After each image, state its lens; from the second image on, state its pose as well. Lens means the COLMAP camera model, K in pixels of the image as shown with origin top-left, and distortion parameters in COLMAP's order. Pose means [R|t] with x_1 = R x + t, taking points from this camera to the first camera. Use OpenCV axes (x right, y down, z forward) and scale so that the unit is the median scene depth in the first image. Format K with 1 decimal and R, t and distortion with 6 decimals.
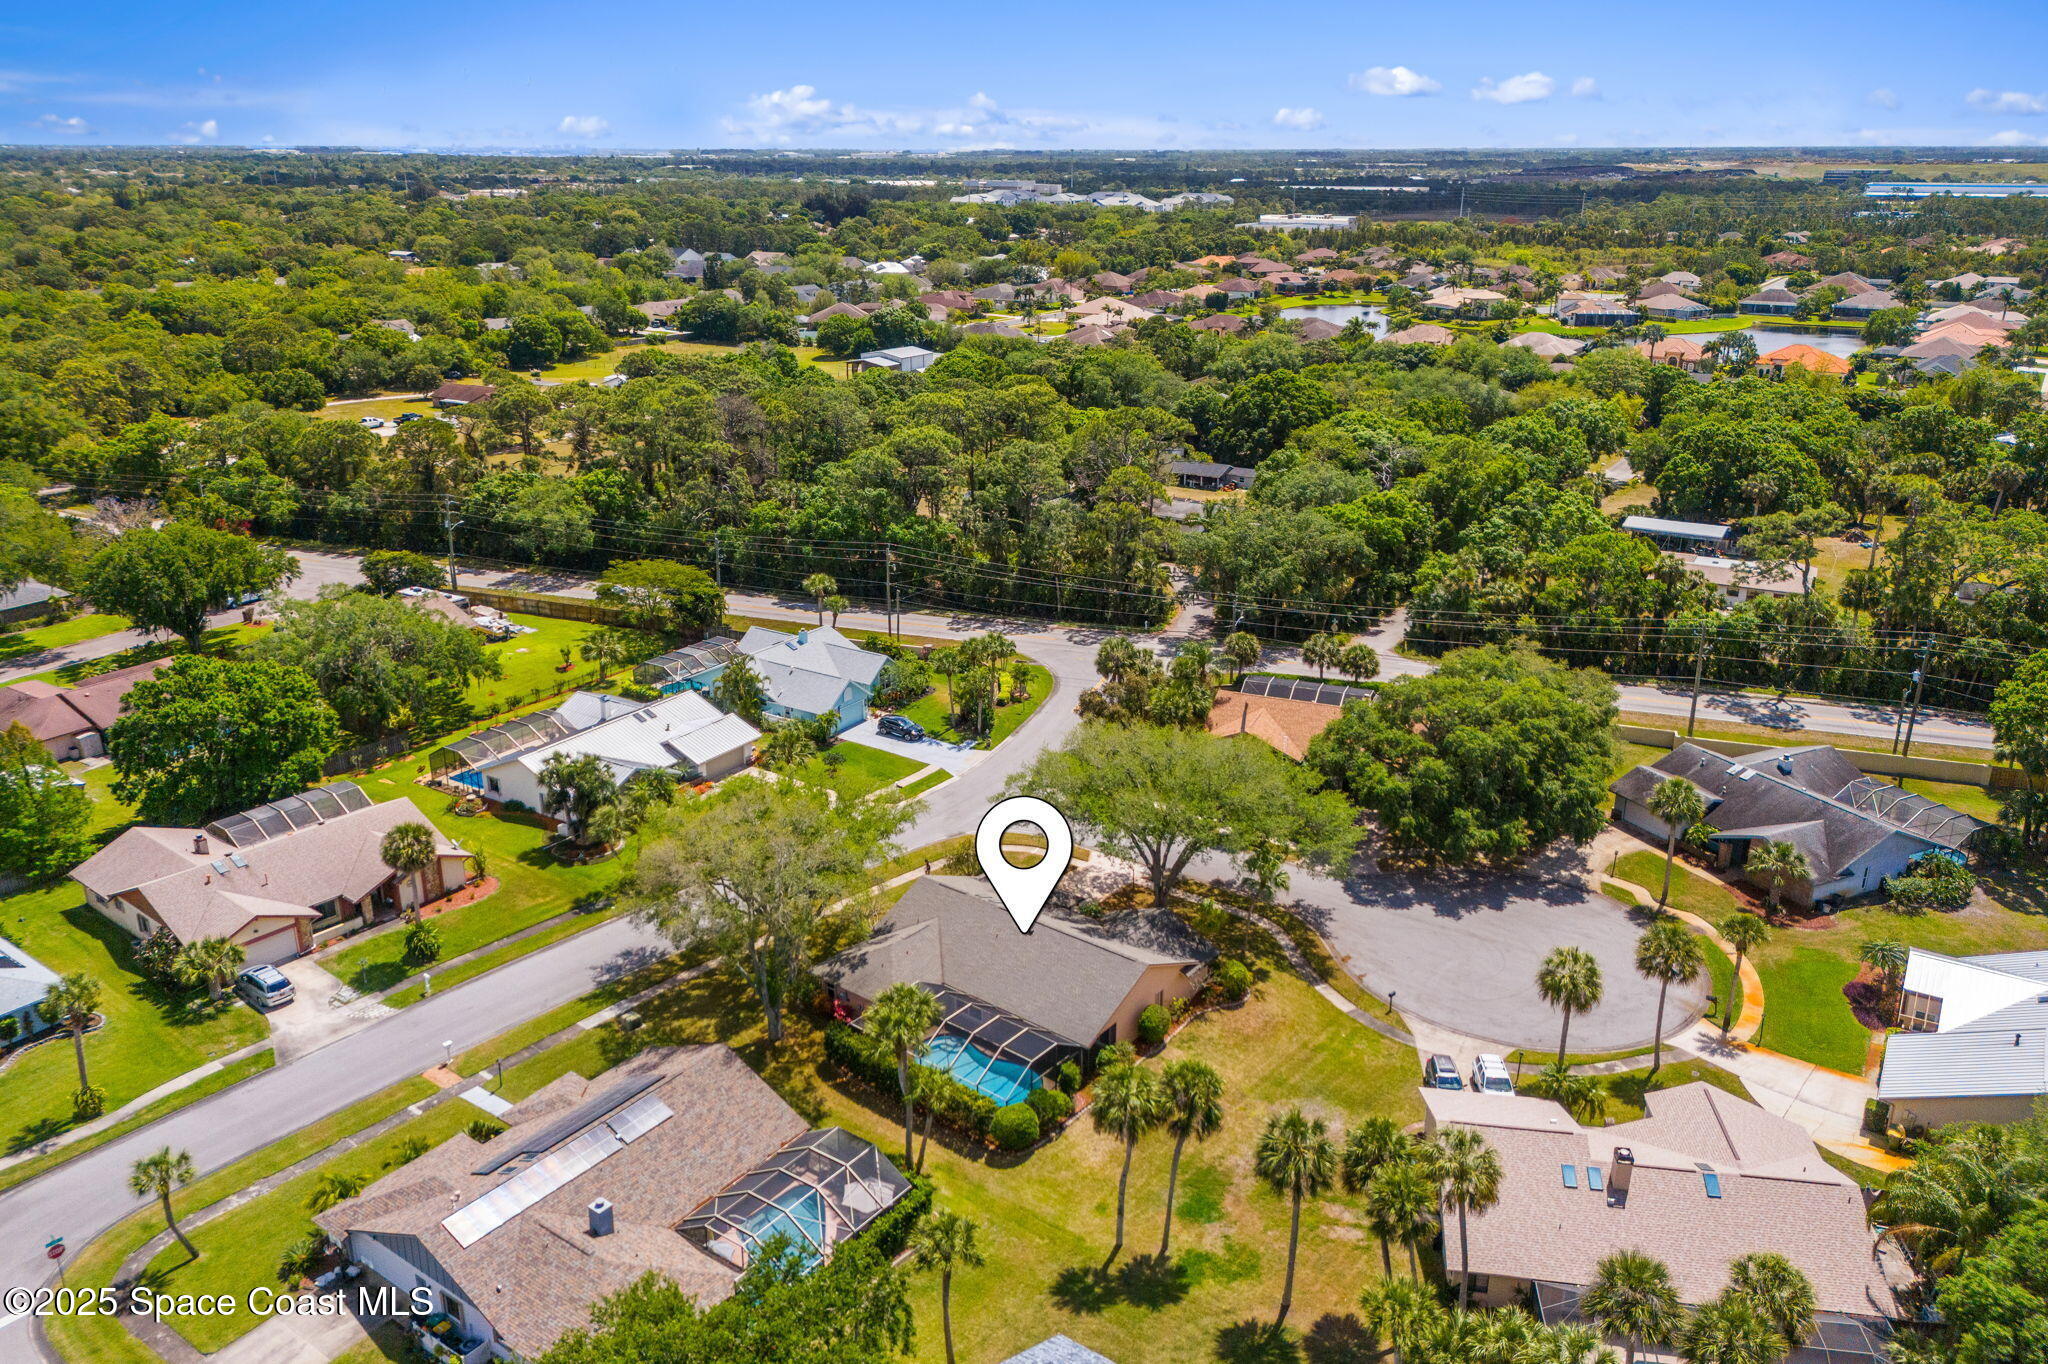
lens RADIAL K [[1515.7, 0, 1021.1], [0, 1515.7, 685.7], [0, 0, 1]] dist [0.104212, -0.118836]
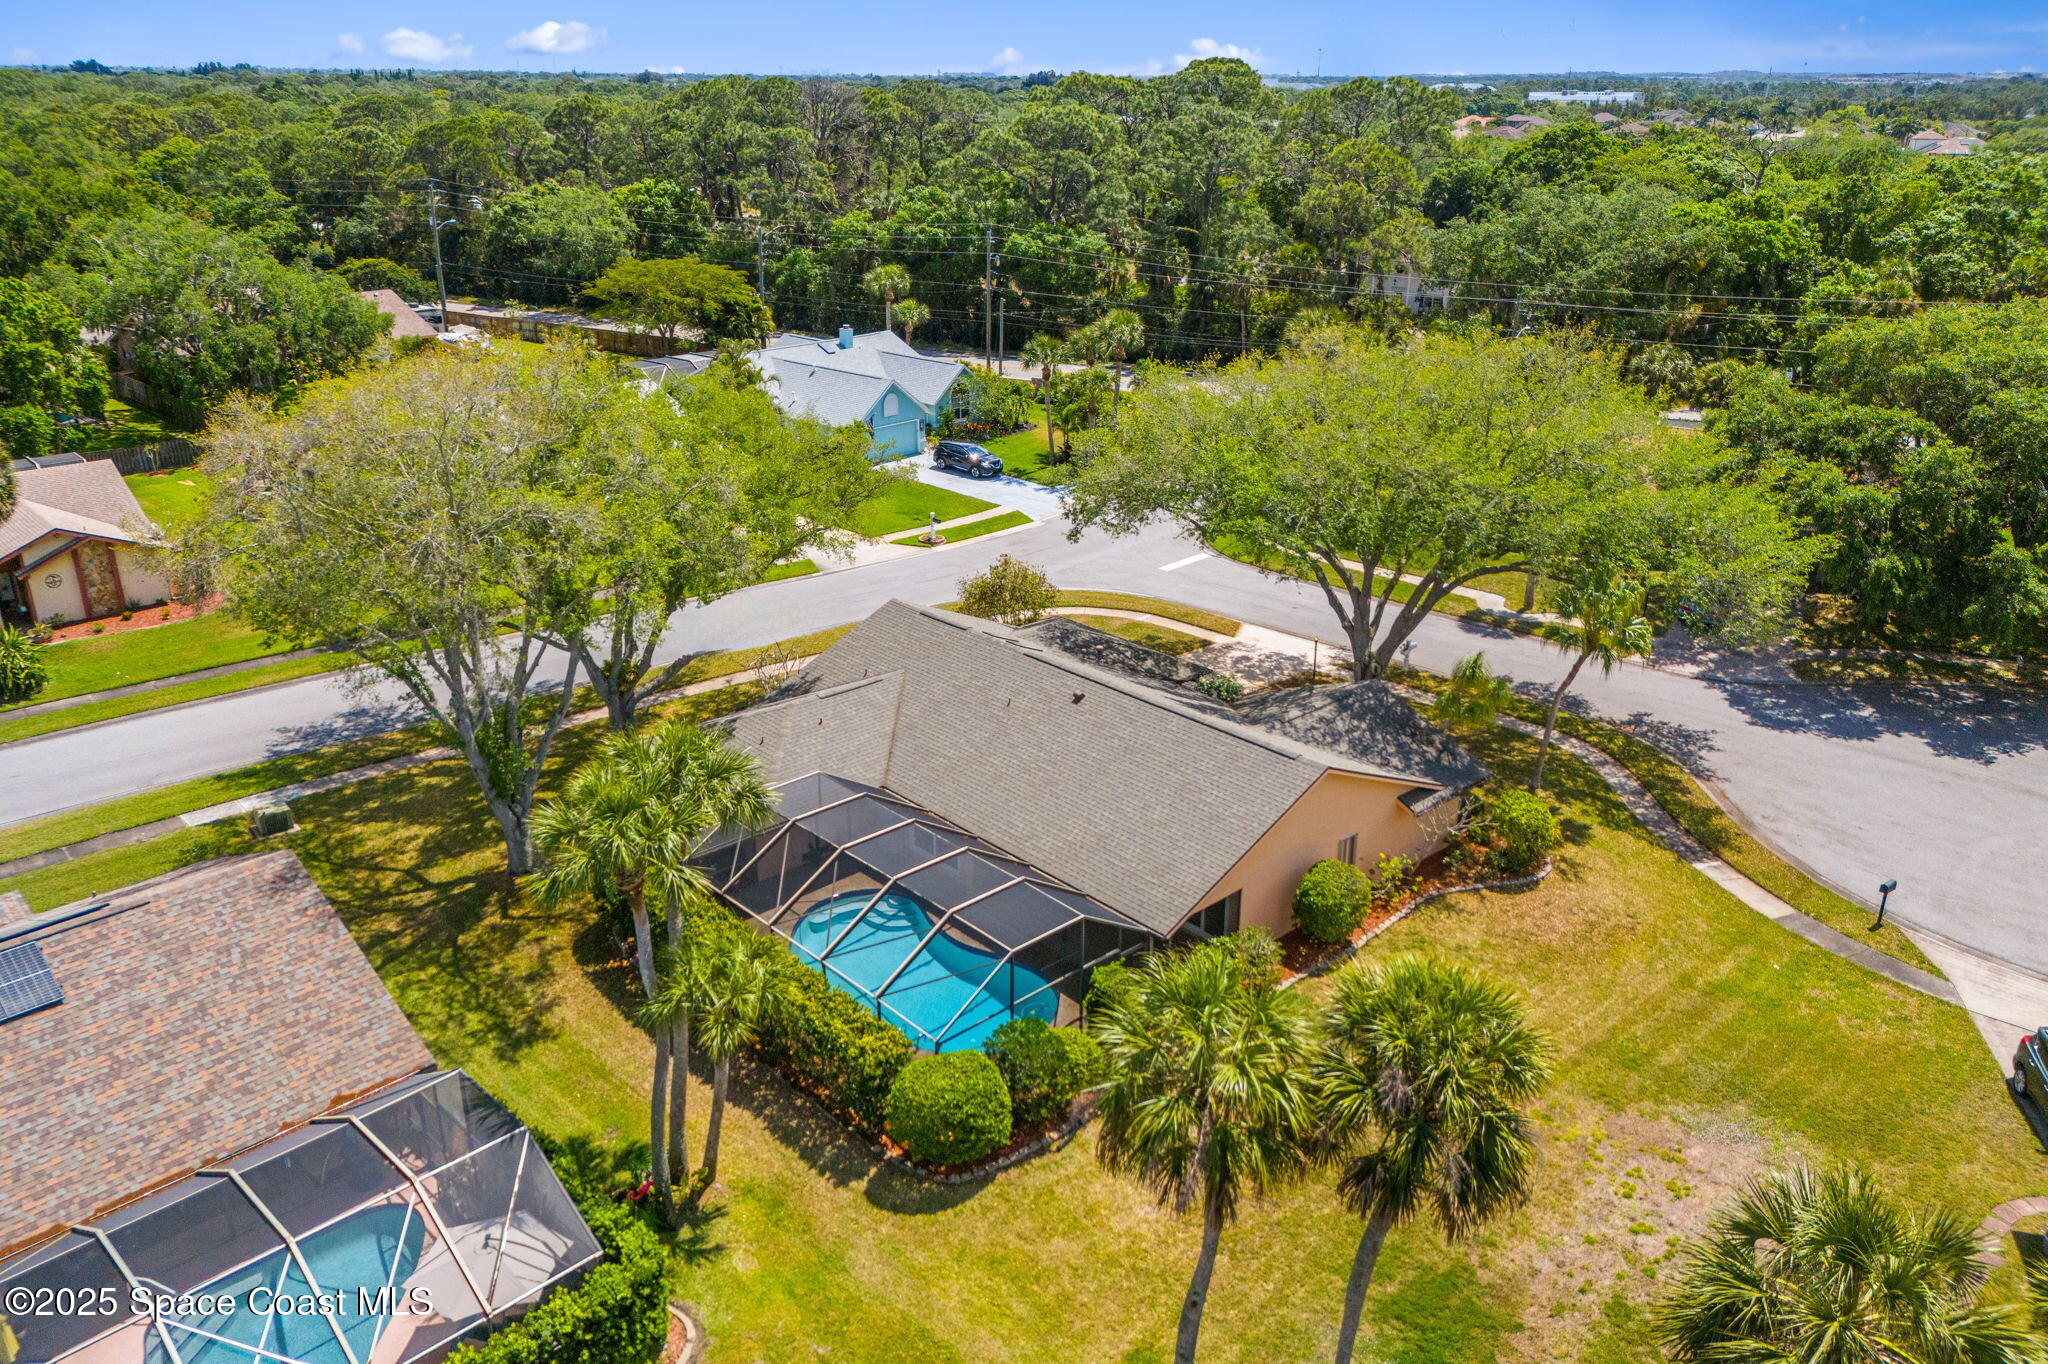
lens RADIAL K [[1515.7, 0, 1021.1], [0, 1515.7, 685.7], [0, 0, 1]] dist [0.104212, -0.118836]
pose [[0.989016, 0.059176, -0.135444, 0.049094], [-0.053863, 0.997641, 0.042562, 0.130349], [0.137643, -0.034799, 0.989870, 0.495355]]
